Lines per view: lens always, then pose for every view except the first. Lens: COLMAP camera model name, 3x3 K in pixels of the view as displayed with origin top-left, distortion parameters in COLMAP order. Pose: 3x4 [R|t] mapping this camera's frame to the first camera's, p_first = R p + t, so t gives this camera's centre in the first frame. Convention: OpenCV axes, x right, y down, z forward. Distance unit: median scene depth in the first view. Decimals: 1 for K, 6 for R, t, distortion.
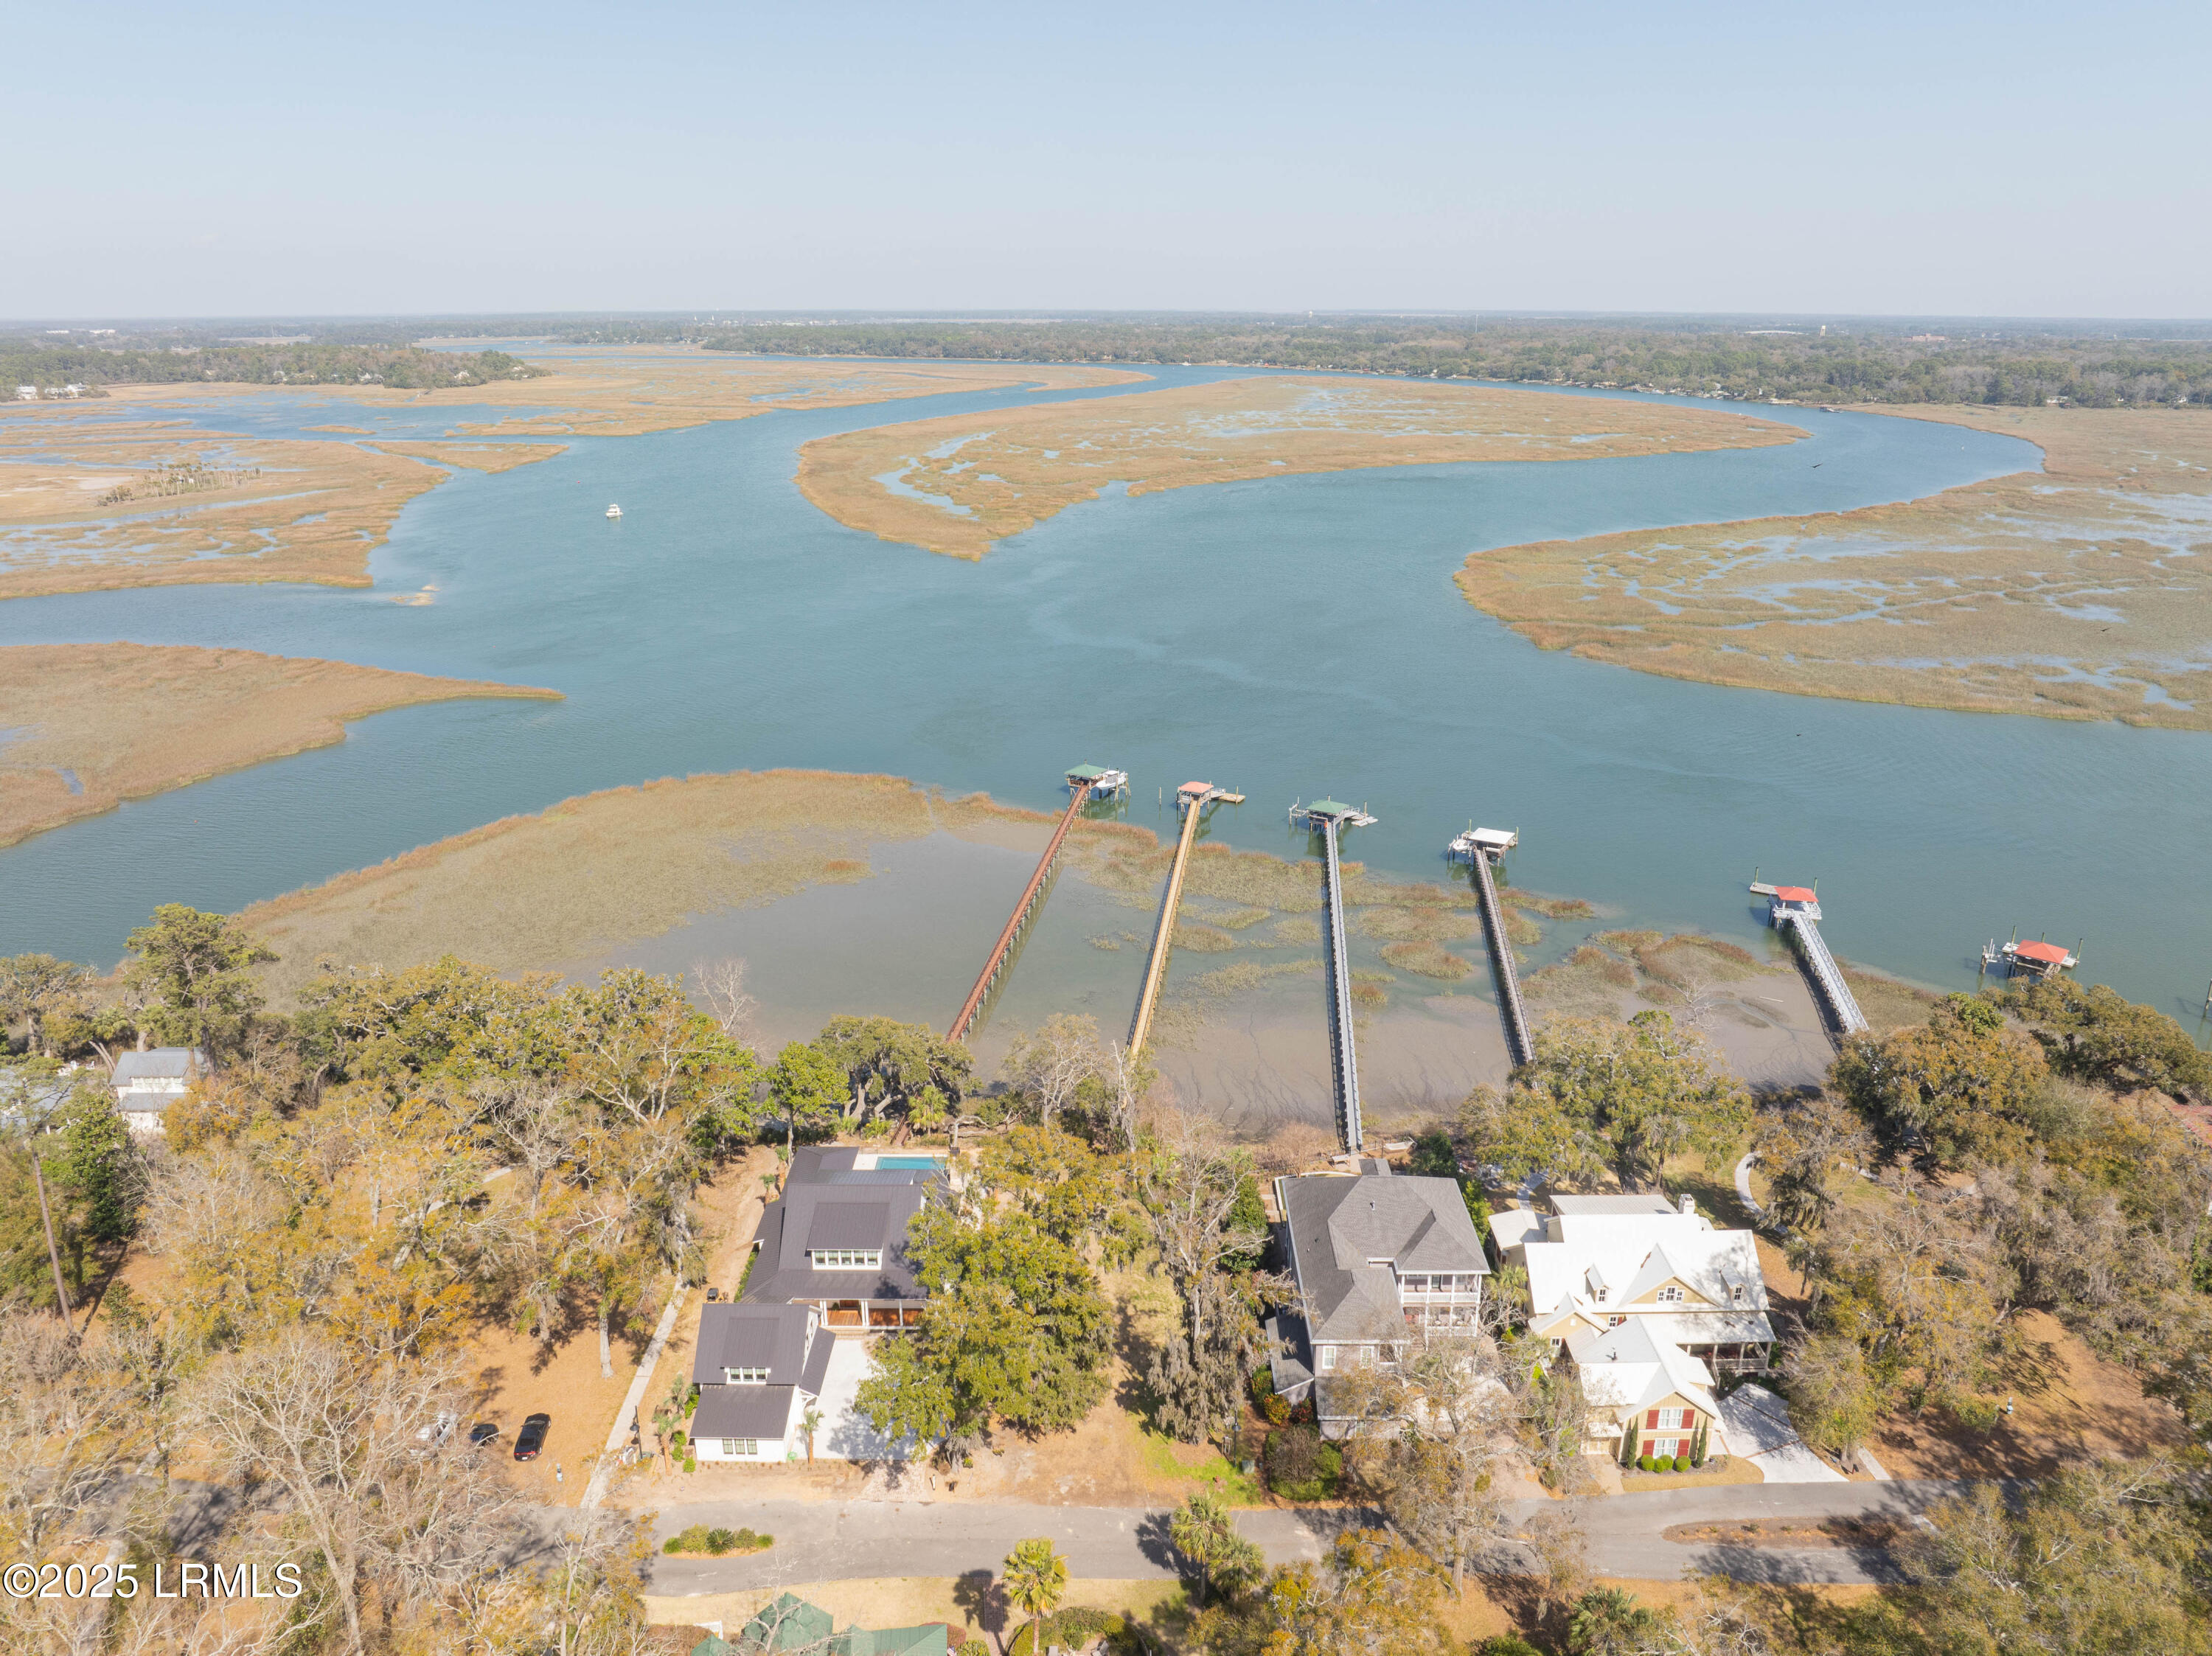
lens RADIAL K [[1557.7, 0, 1111.6], [0, 1557.7, 827.0], [0, 0, 1]] dist [-0.038438, 0.002158]
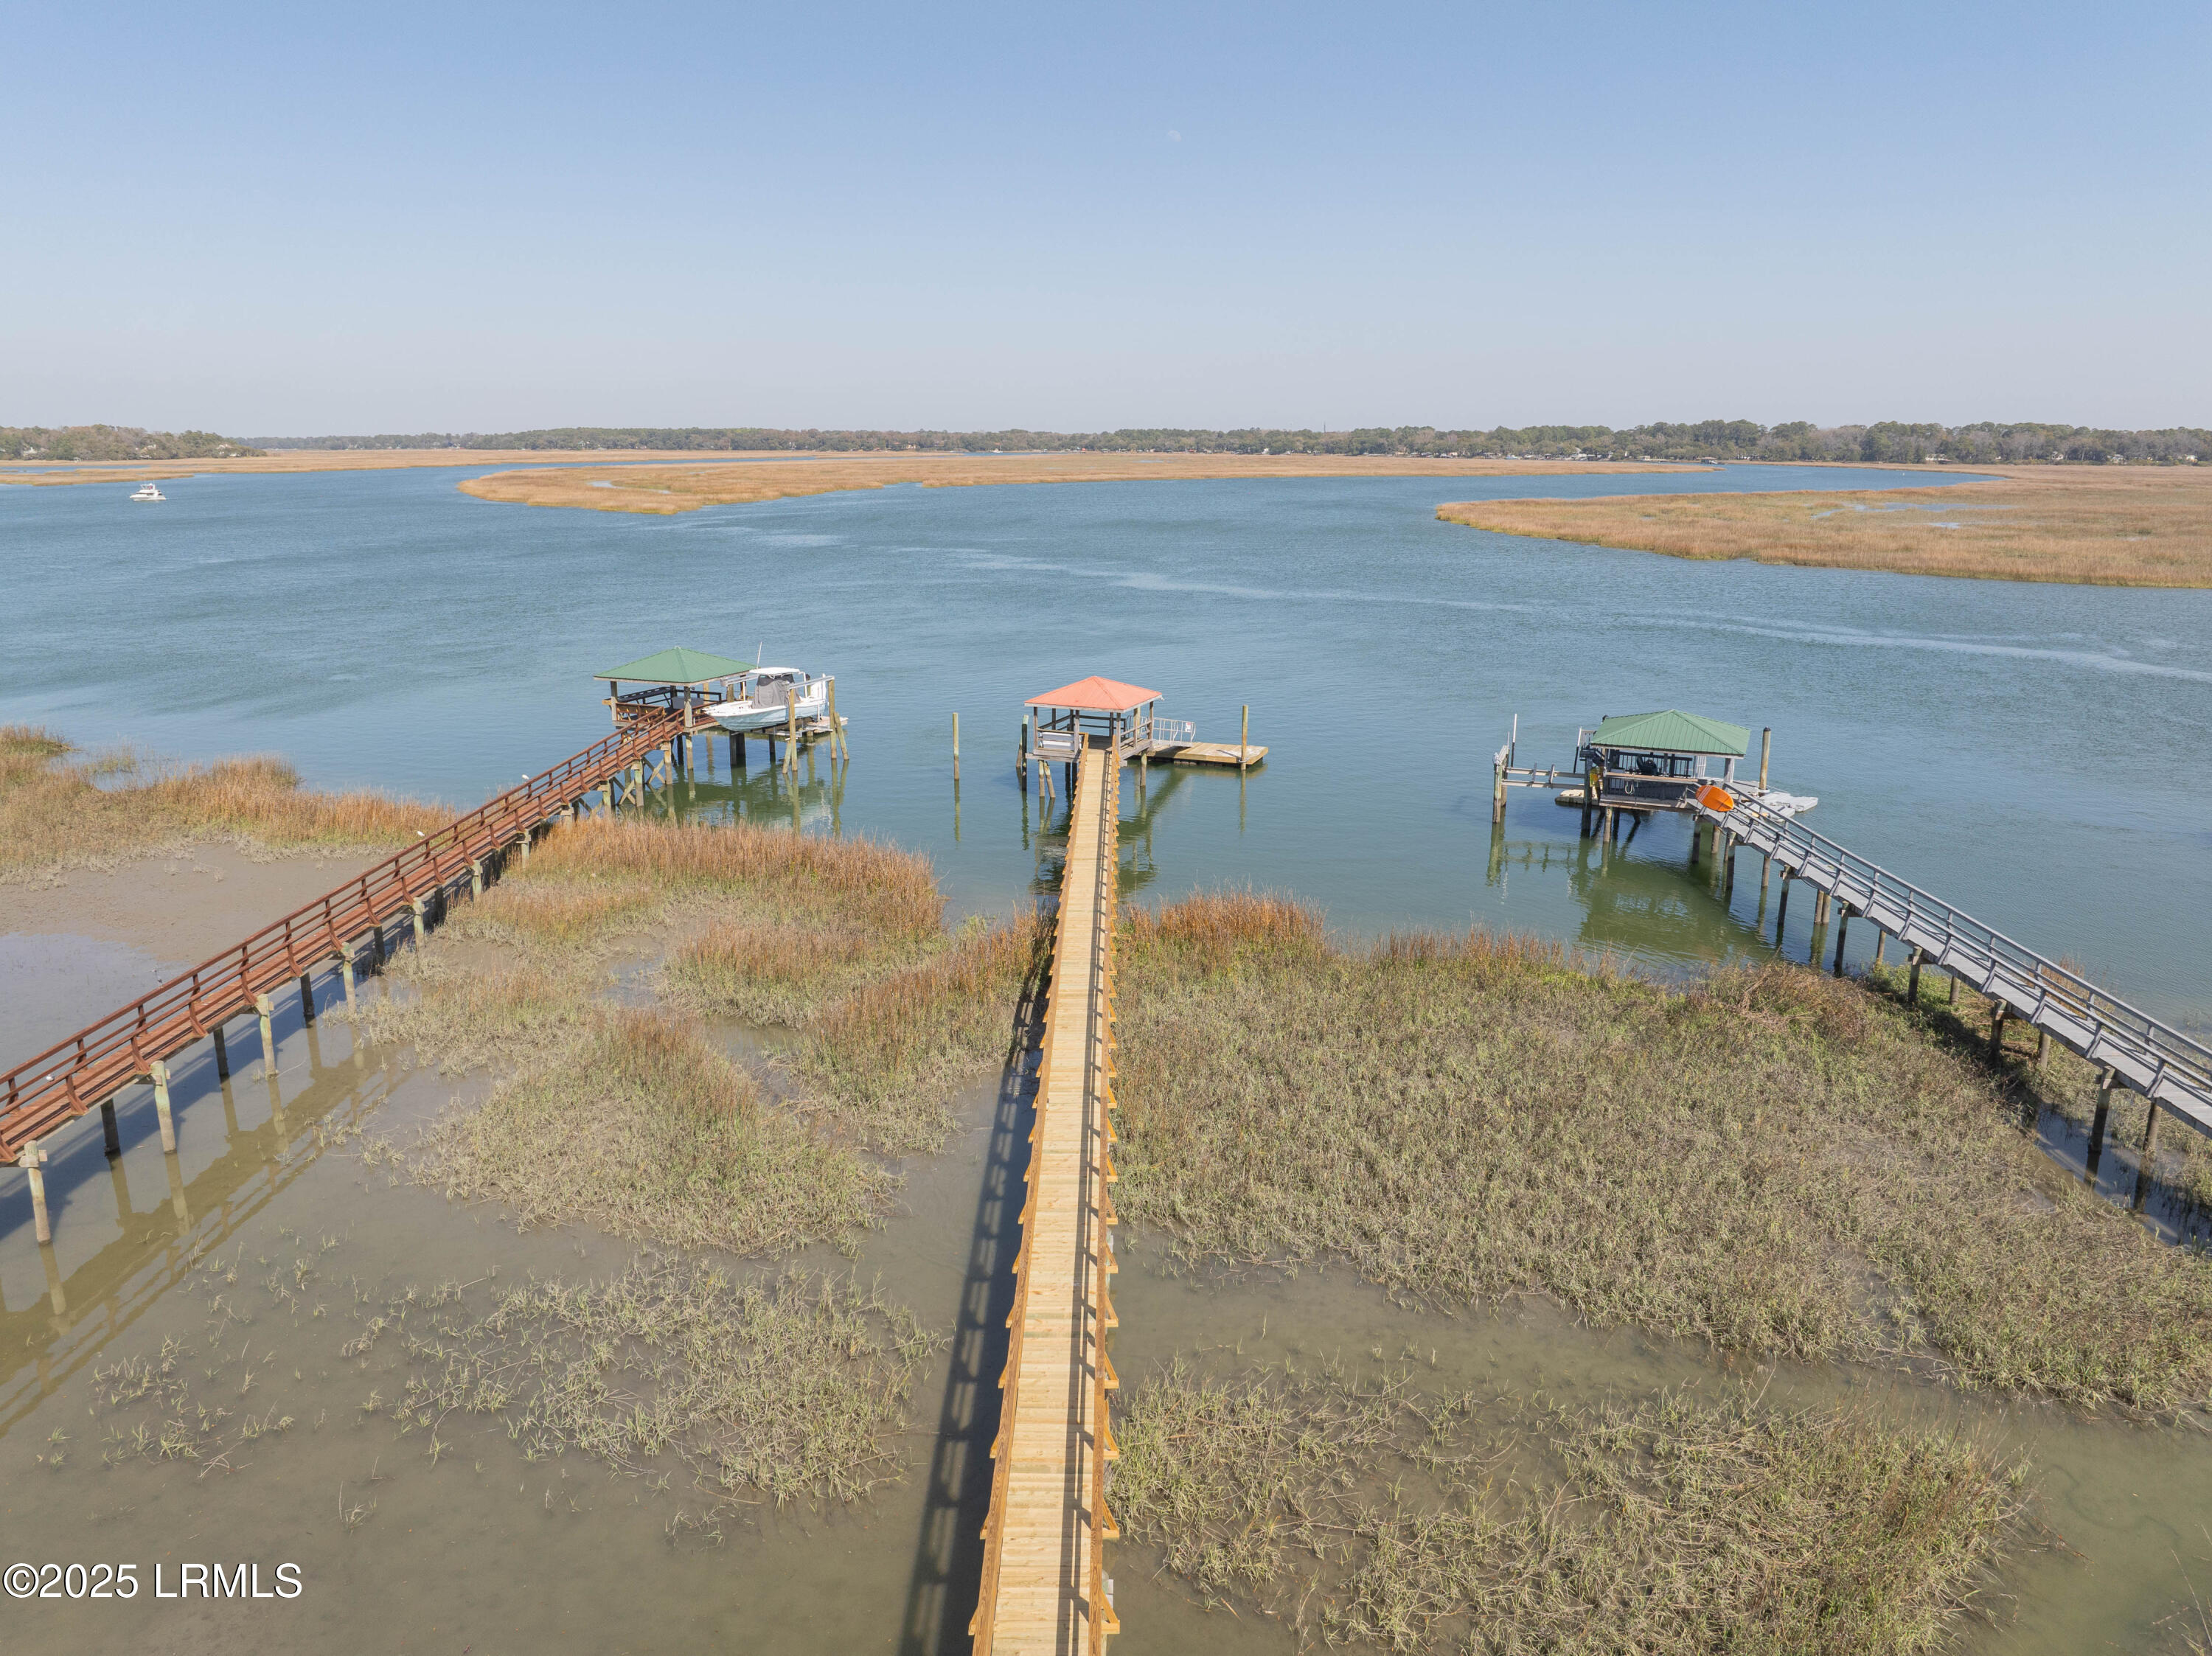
lens RADIAL K [[1557.7, 0, 1119.4], [0, 1557.7, 822.5], [0, 0, 1]] dist [-0.038438, 0.002158]
pose [[0.992412, -0.025721, 0.120236, 0.013509], [0.035921, 0.995865, -0.083446, 0.008040], [-0.117593, 0.087132, 0.989232, 0.374486]]
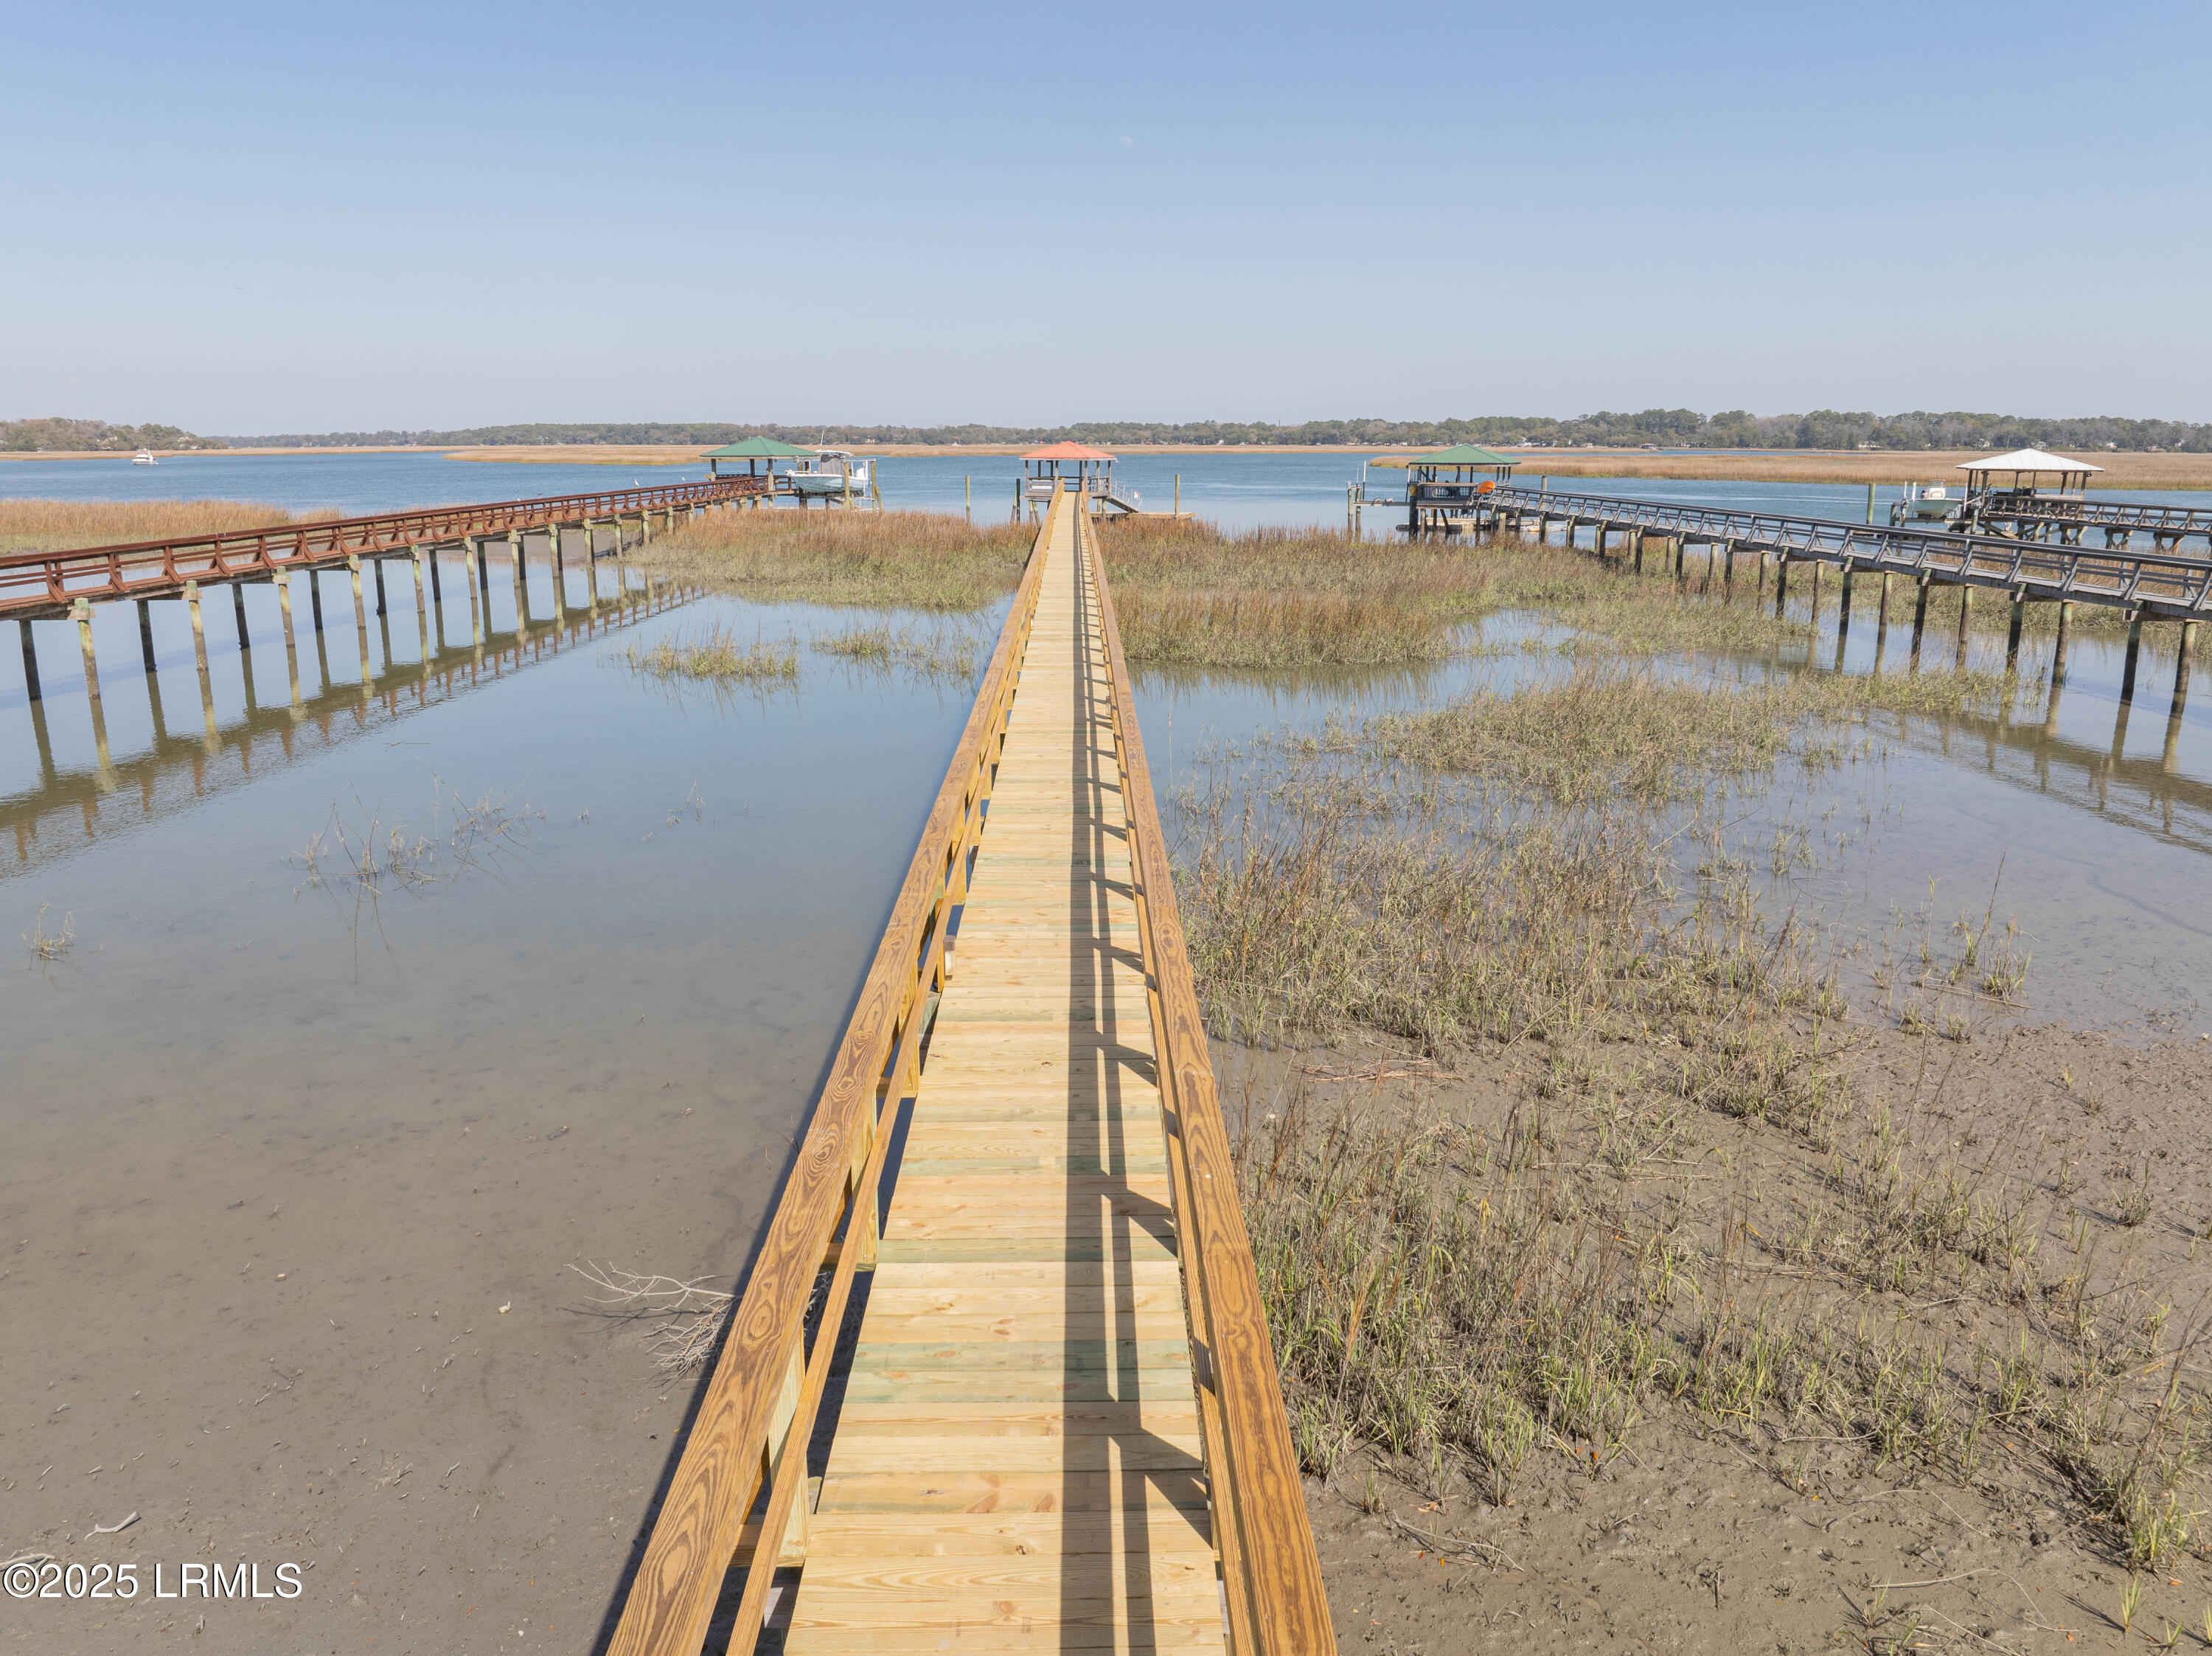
lens RADIAL K [[1557.7, 0, 1119.2], [0, 1557.7, 813.7], [0, 0, 1]] dist [-0.038438, 0.002158]
pose [[0.988701, -0.032368, 0.146368, 0.005079], [0.045681, 0.995026, -0.088527, 0.042126], [-0.142774, 0.094213, 0.985261, 0.331795]]
